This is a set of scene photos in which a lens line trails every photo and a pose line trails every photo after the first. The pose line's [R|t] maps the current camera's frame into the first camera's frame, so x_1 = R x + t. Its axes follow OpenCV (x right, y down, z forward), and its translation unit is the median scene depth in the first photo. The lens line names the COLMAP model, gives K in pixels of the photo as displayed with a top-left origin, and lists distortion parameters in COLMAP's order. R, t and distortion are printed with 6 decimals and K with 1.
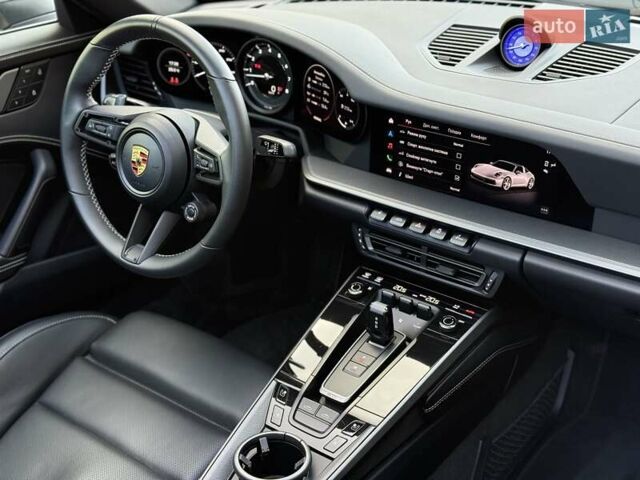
lens RADIAL K [[898.9, 0, 320.0], [0, 898.9, 240.0], [0, 0, 1]] dist [0.126488, -0.061130]
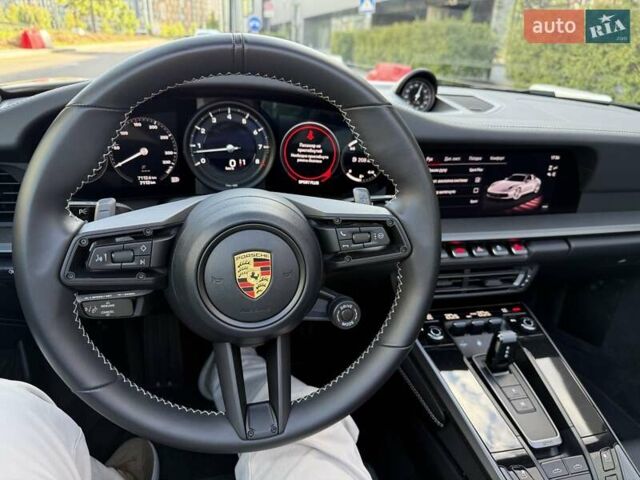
lens RADIAL K [[472.8, 0, 320.0], [0, 472.8, 240.0], [0, 0, 1]] dist [0.041251, -0.055403]
pose [[0.612173, -0.248456, 0.750676, -0.412775], [0.302476, 0.950728, 0.068000, -0.119242], [-0.730584, 0.185434, 0.657162, 0.758625]]
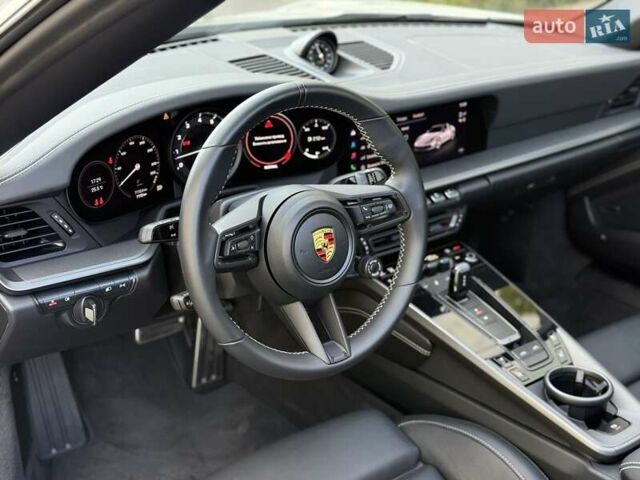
lens RADIAL K [[898.9, 0, 320.0], [0, 898.9, 240.0], [0, 0, 1]] dist [0.126488, -0.061130]
pose [[0.245962, -0.358498, 0.900545, -0.985088], [0.435623, 0.870853, 0.227699, -0.292122], [-0.865872, 0.336293, 0.370367, 0.689378]]
